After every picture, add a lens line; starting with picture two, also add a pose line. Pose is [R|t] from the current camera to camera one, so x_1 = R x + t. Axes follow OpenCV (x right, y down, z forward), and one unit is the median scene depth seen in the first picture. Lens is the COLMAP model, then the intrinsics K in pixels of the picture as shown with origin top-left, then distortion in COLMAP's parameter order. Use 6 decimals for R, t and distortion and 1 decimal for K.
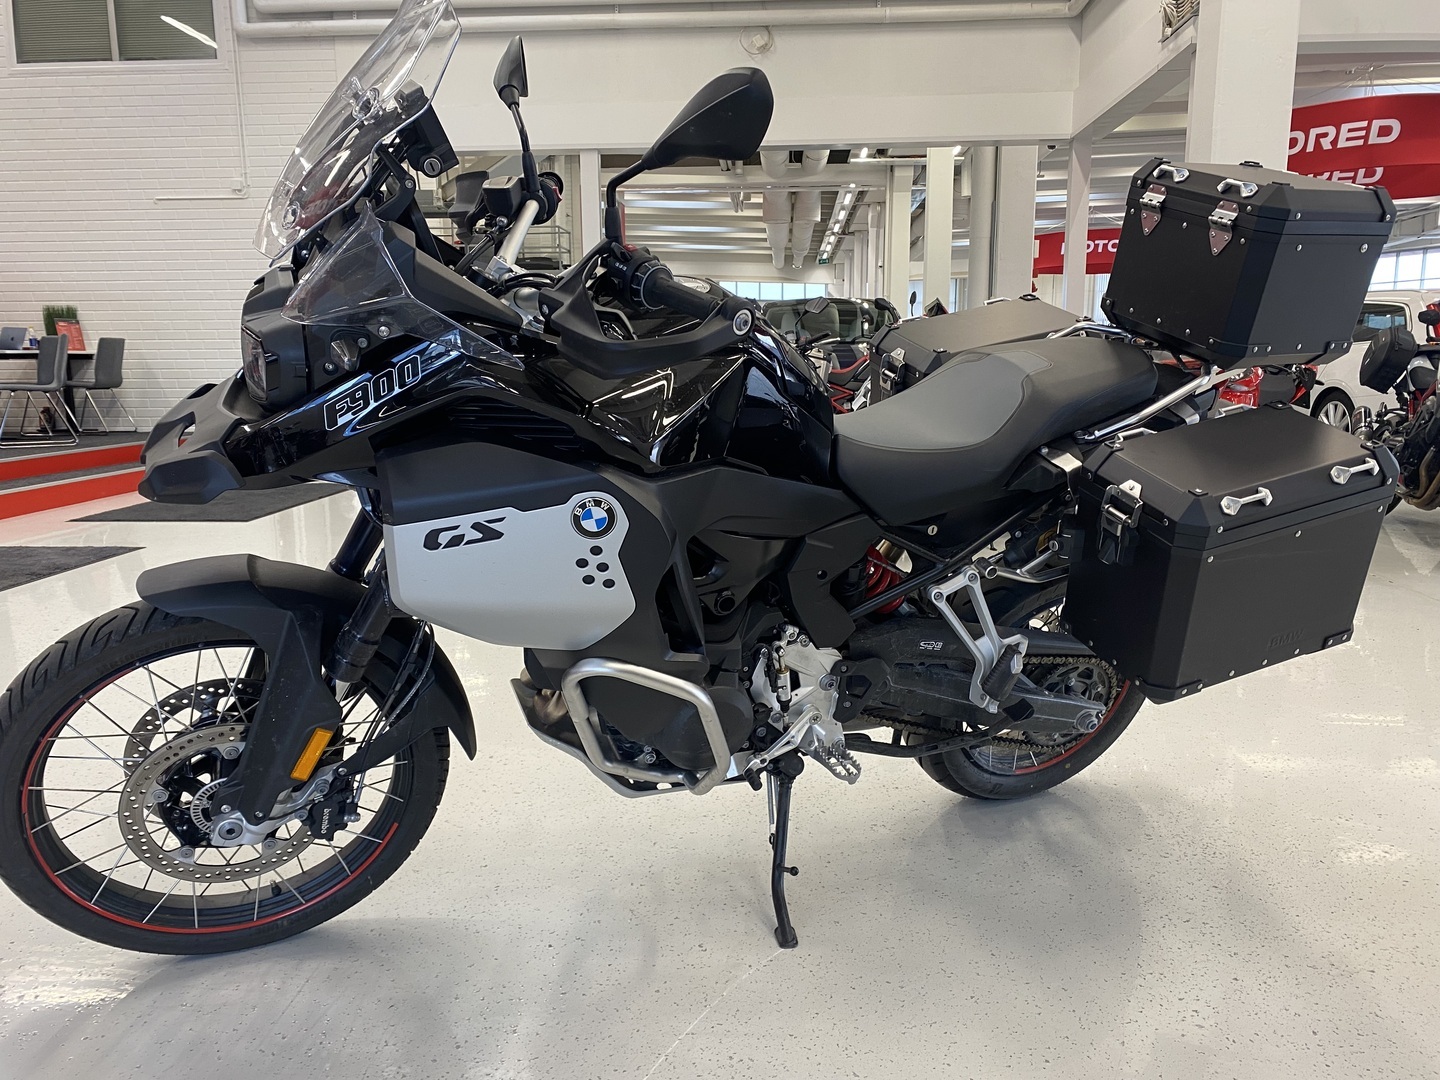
lens RADIAL K [[1084.9, 0, 720.0], [0, 1084.9, 540.0], [0, 0, 1]] dist [0.000869, -0.001236]
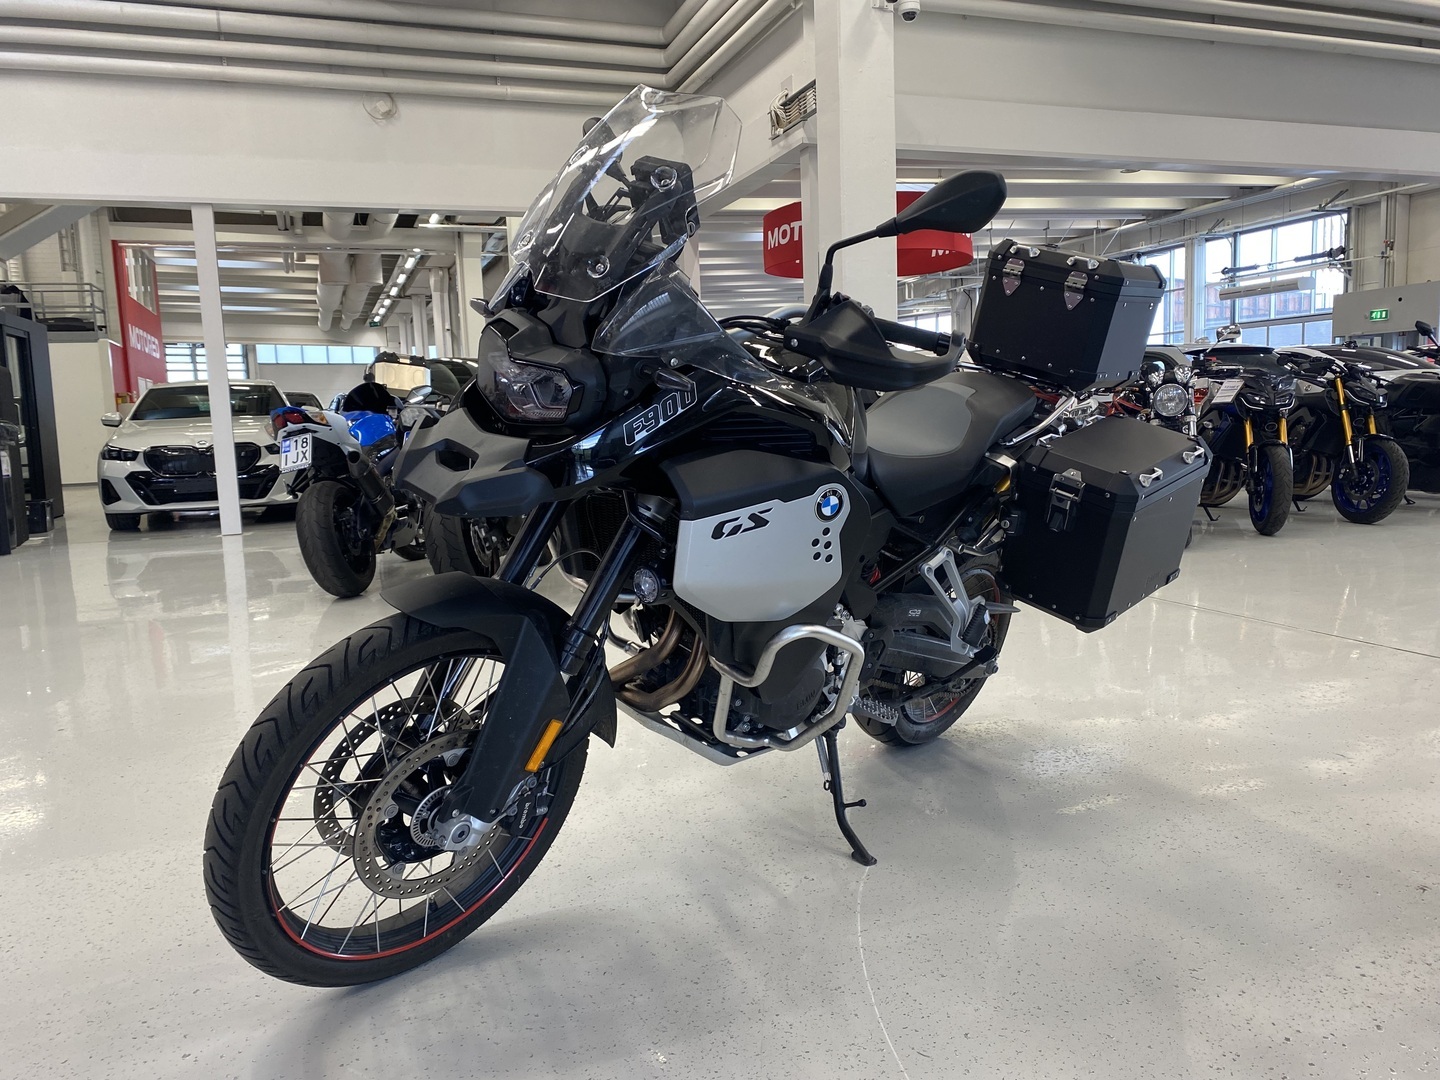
lens RADIAL K [[1076.9, 0, 720.3], [0, 1076.9, 527.3], [0, 0, 1]] dist [0.005903, -0.003544]
pose [[0.917434, -0.068837, 0.391887, -0.520780], [0.094683, 0.994398, -0.046987, 0.037712], [-0.386457, 0.080212, 0.918813, -0.074957]]
